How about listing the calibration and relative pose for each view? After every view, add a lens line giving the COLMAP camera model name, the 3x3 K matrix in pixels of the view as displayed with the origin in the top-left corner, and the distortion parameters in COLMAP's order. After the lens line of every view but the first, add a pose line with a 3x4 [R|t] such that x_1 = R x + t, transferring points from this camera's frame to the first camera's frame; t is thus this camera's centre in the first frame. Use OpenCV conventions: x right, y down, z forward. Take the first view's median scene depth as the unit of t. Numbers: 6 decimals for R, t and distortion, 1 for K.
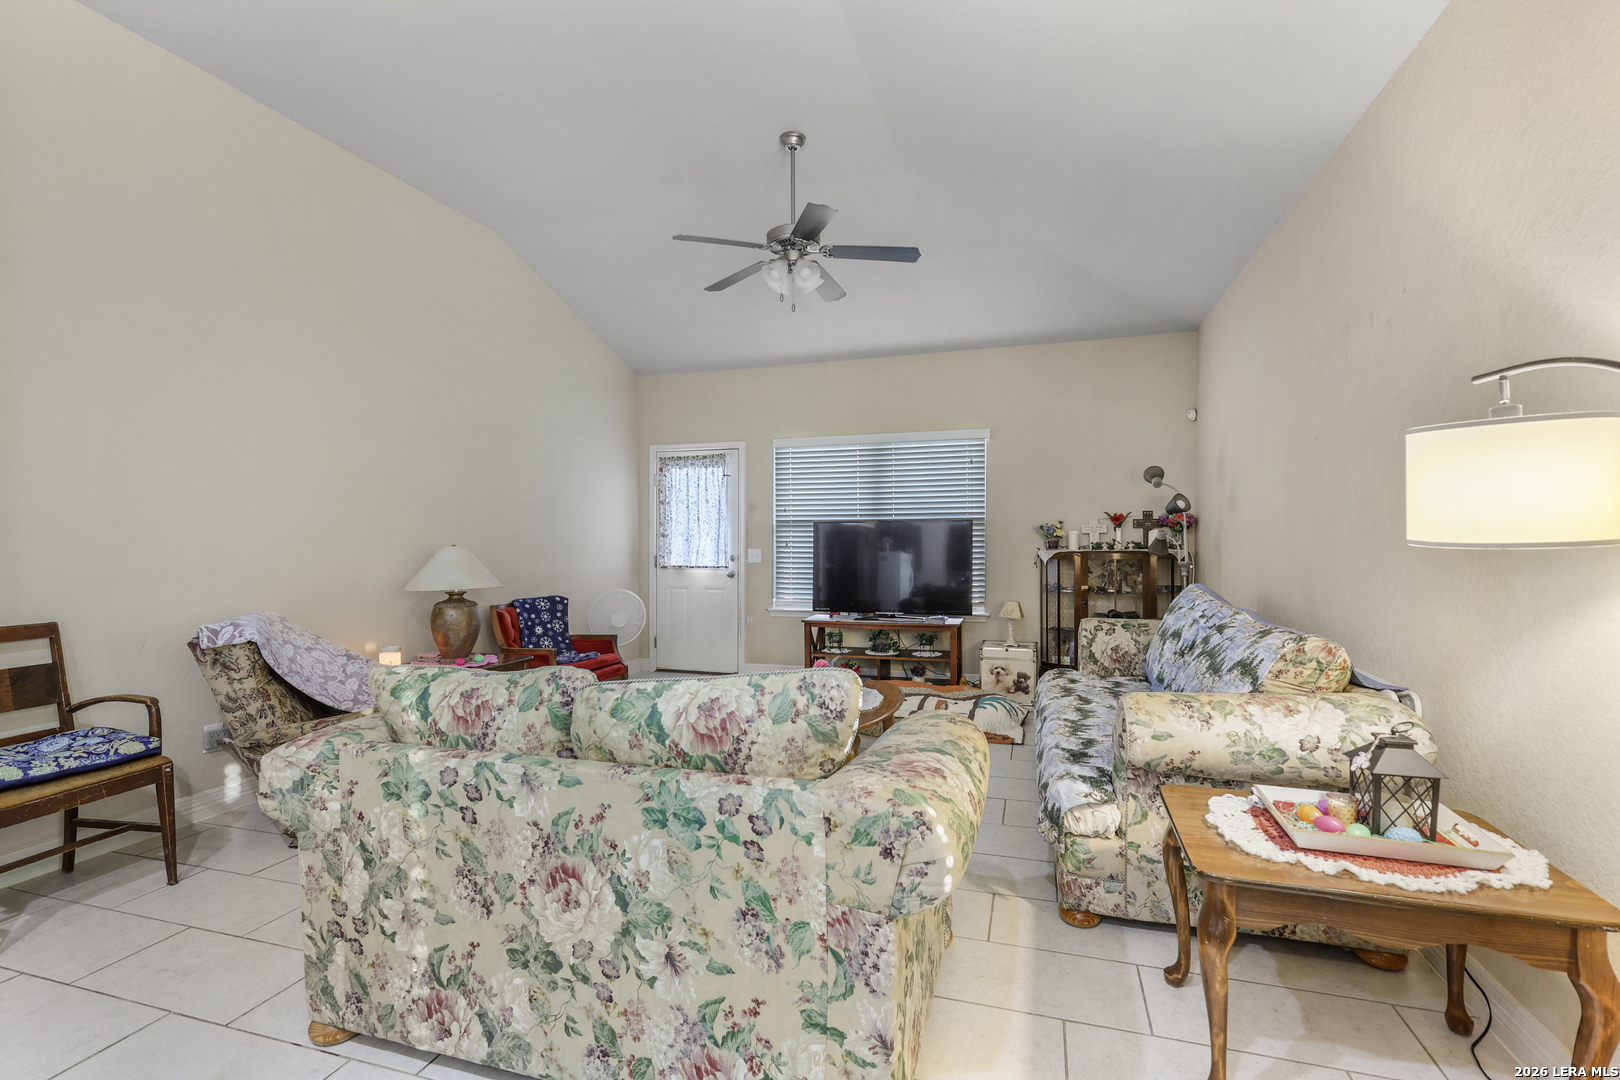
lens RADIAL K [[759.7, 0, 766.7], [0, 759.7, 552.3], [0, 0, 1]] dist [0.001853, 0.000589]
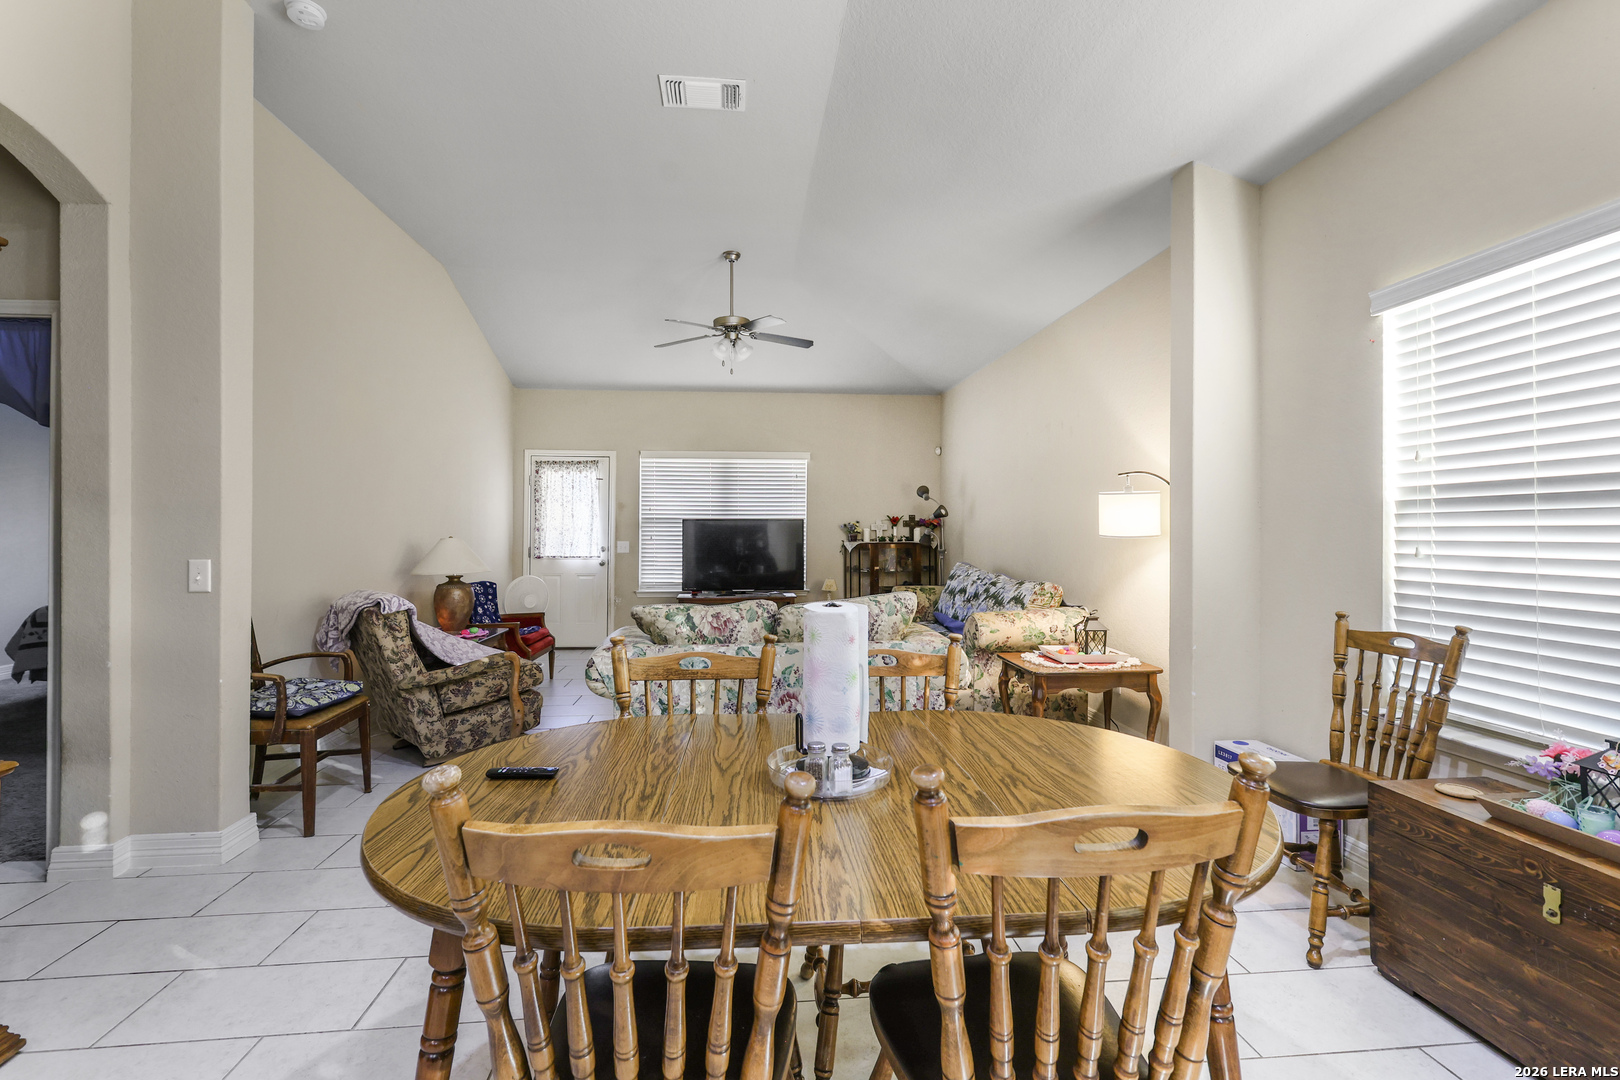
lens RADIAL K [[762.7, 0, 806.0], [0, 762.7, 530.8], [0, 0, 1]] dist [0.000070, 0.000023]
pose [[0.908455, 0.006025, 0.417940, -0.337470], [0.002972, 0.999778, -0.020871, 0.006317], [-0.417973, 0.020202, 0.908235, -0.276010]]
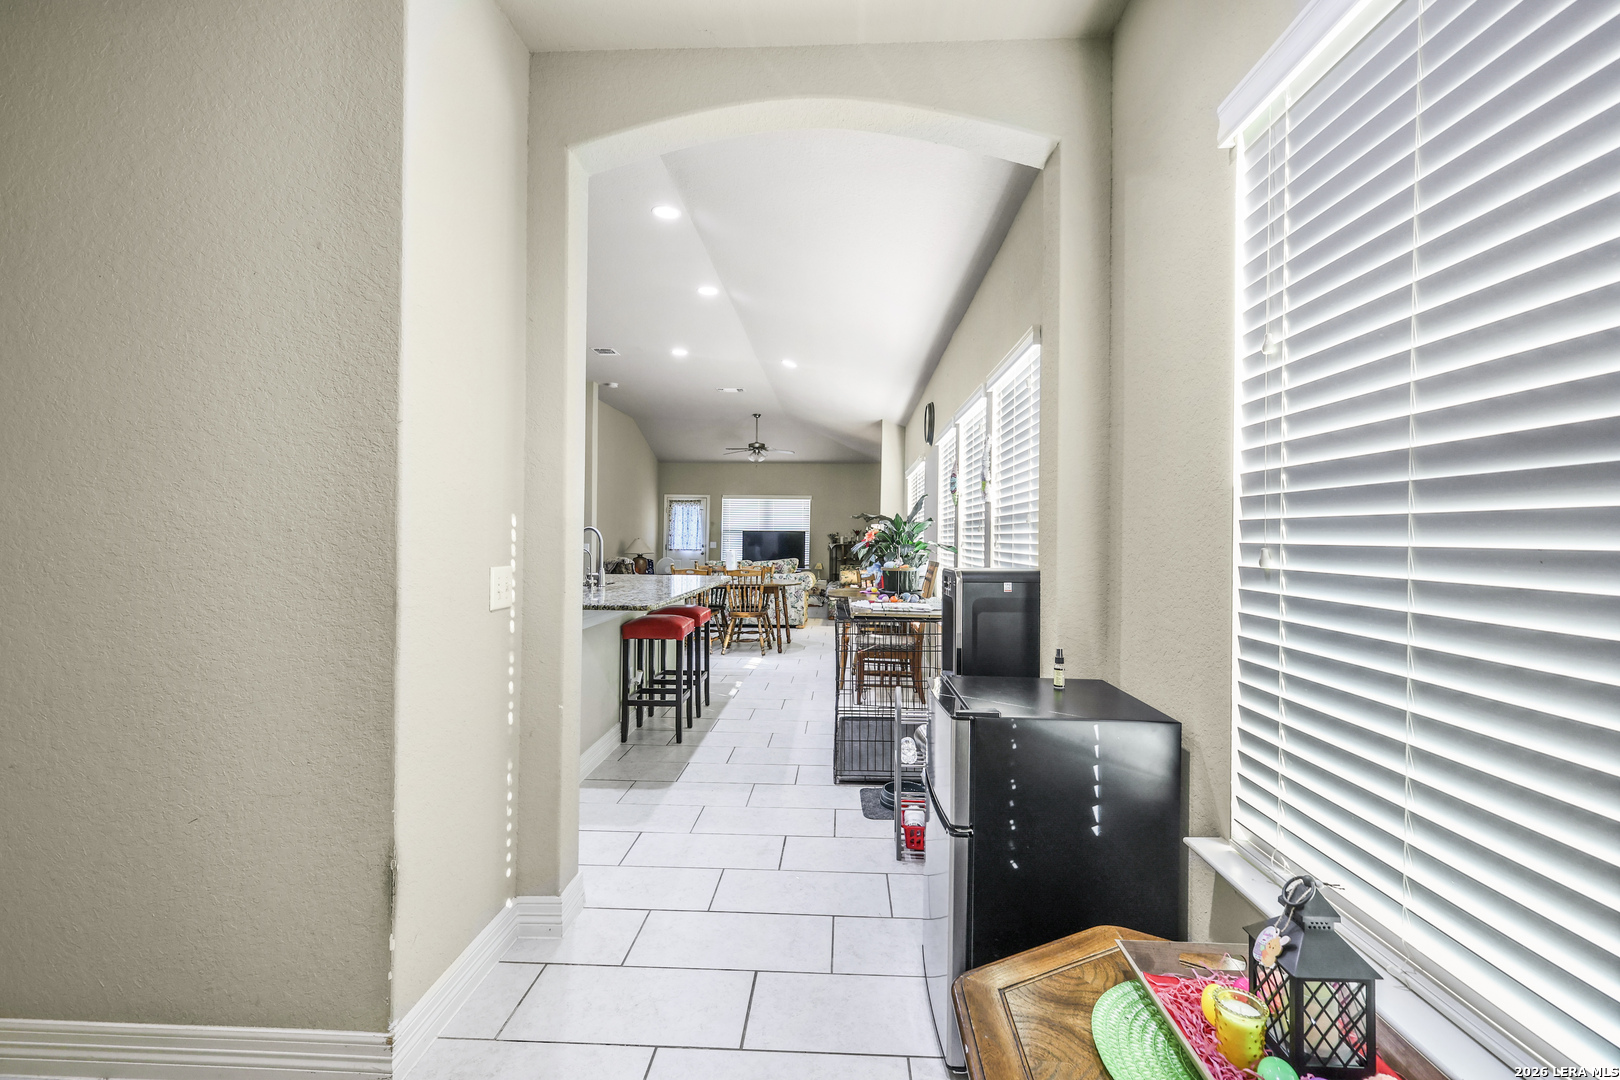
lens RADIAL K [[709.3, 0, 810.0], [0, 709.3, 540.0], [0, 0, 1]] dist [0.001161, 0.000083]
pose [[0.954544, 0.014208, 0.297732, -0.495810], [-0.010137, 0.999833, -0.015211, 0.025674], [-0.297899, 0.011501, 0.954528, -1.504236]]
